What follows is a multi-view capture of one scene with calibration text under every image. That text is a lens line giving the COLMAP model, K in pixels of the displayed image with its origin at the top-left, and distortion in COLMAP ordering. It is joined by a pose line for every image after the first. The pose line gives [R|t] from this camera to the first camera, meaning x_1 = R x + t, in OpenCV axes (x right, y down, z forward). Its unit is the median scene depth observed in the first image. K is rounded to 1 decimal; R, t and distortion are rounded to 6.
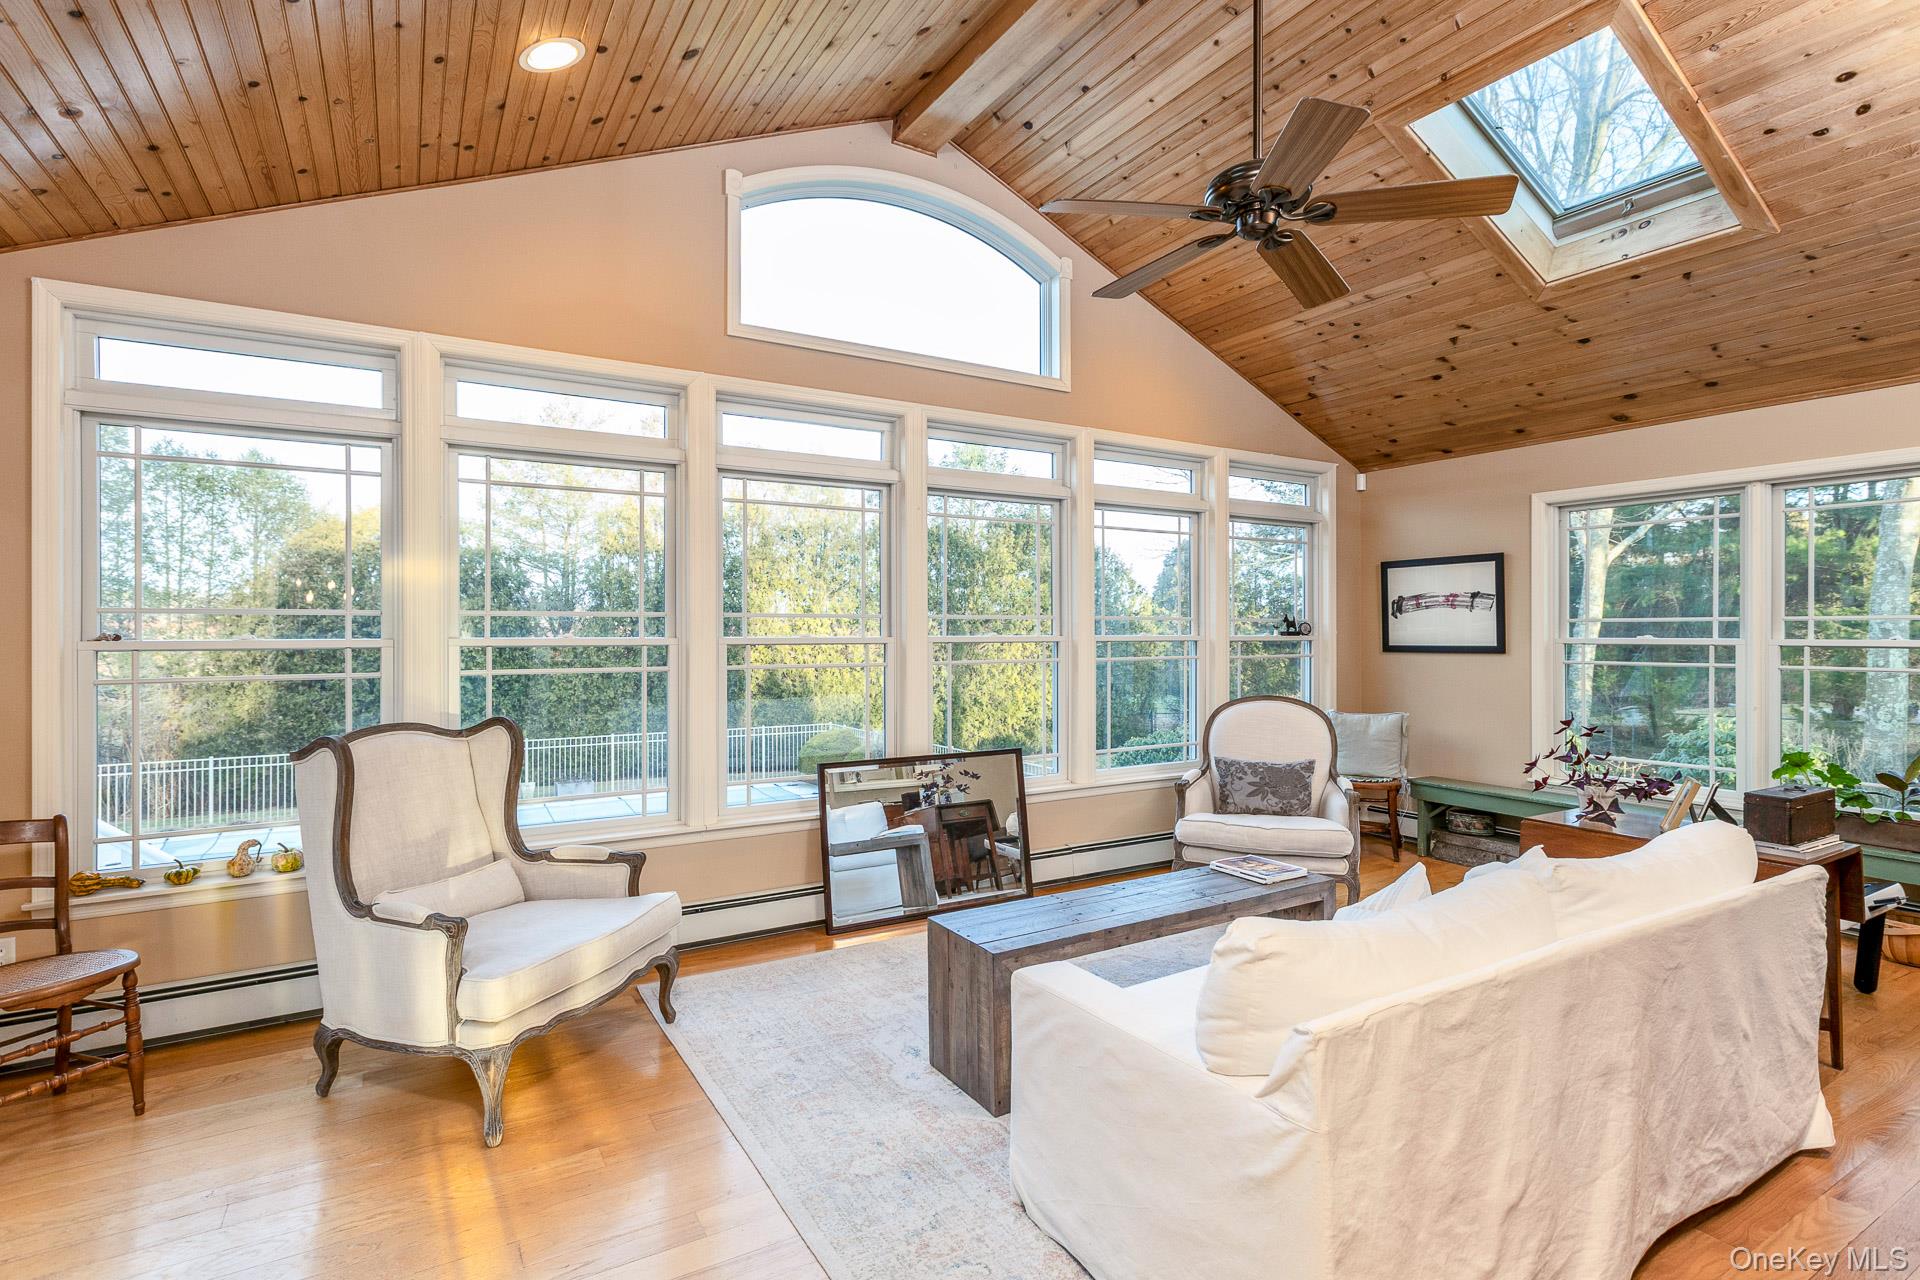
lens RADIAL K [[907.2, 0, 949.5], [0, 907.2, 629.8], [0, 0, 1]] dist [0.000594, 0.000311]
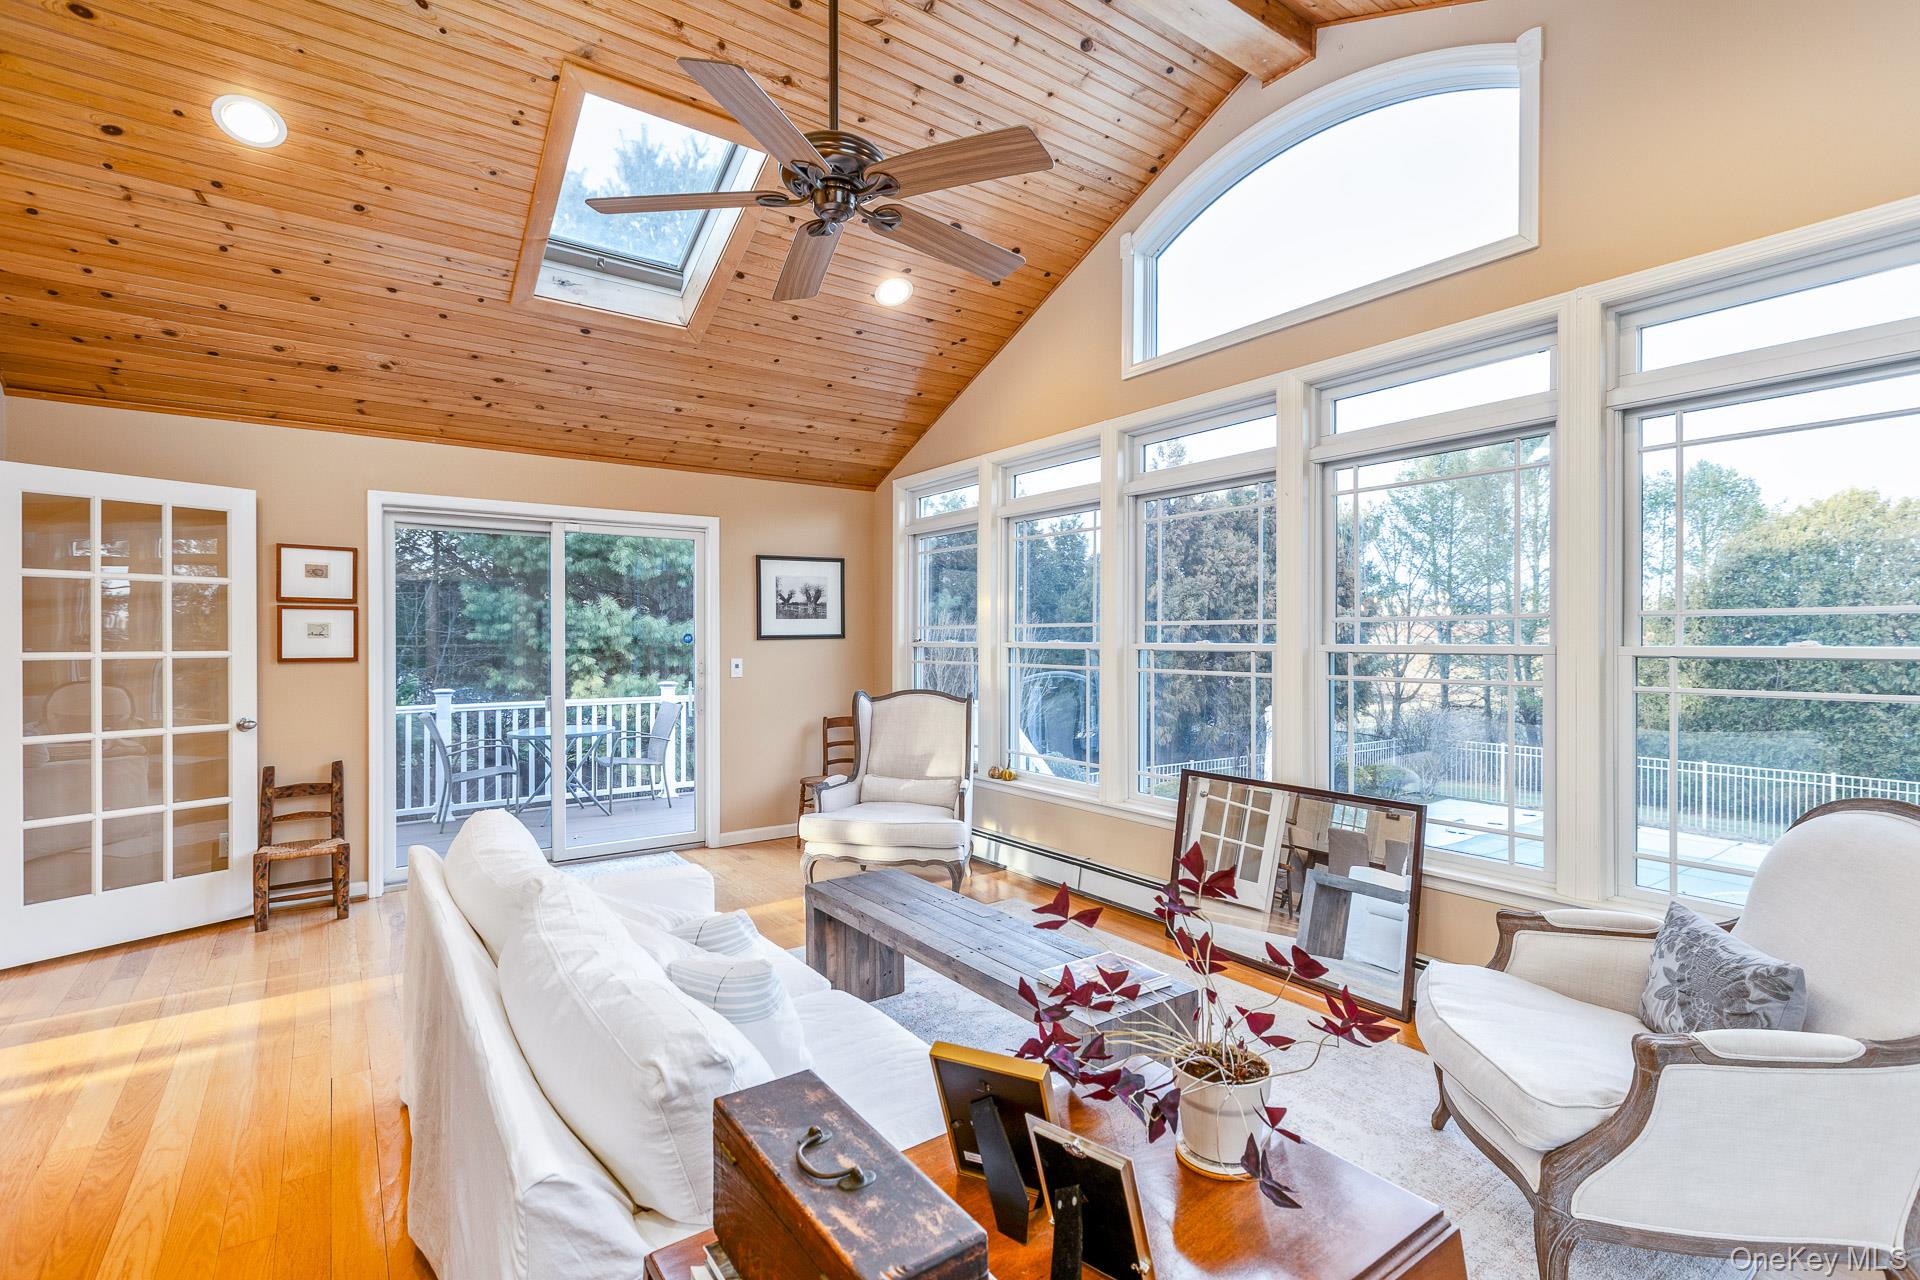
lens RADIAL K [[871.7, 0, 981.6], [0, 871.7, 638.6], [0, 0, 1]] dist [0.002931, 0.000672]
pose [[0.095606, 0.000617, -0.995419, 0.641641], [-0.000436, 1.000000, 0.000578, 0.000570], [0.995419, 0.000378, 0.095606, 0.543490]]
